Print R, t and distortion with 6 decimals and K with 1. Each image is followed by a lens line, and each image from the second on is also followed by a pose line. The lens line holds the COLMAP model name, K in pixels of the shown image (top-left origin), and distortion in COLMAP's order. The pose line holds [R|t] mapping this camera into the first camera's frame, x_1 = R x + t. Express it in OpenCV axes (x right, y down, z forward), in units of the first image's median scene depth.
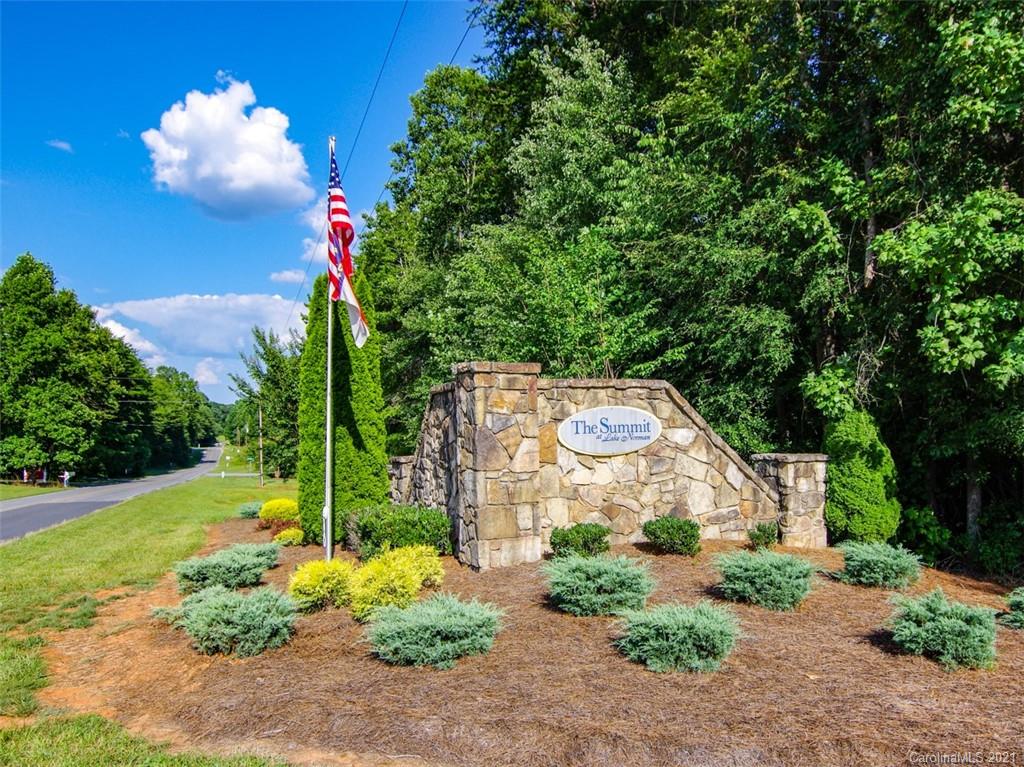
lens RADIAL K [[677.6, 0, 523.3], [0, 677.6, 385.7], [0, 0, 1]] dist [-0.035879, 0.028814]
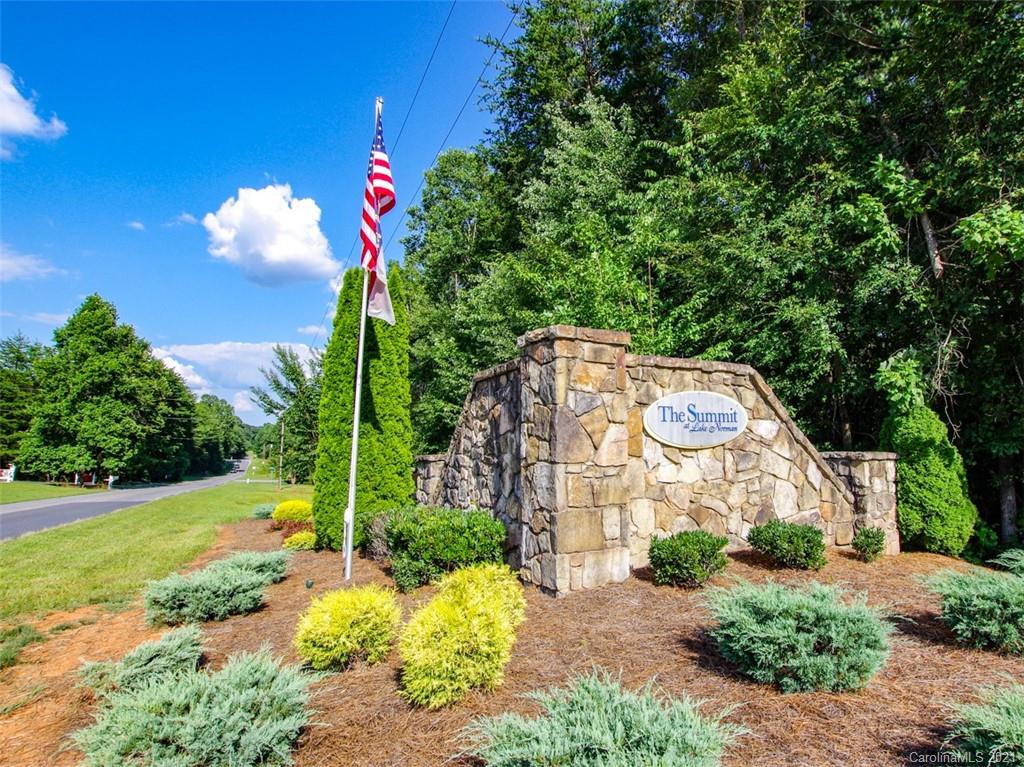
lens RADIAL K [[445.2, 0, 512.0], [0, 445.2, 383.5], [0, 0, 1]] dist [-0.025882, 0.000439]
pose [[0.994934, 0.029402, 0.096134, -0.149202], [-0.020013, 0.995063, -0.097202, 0.074115], [-0.098517, 0.094785, 0.990611, 0.423665]]
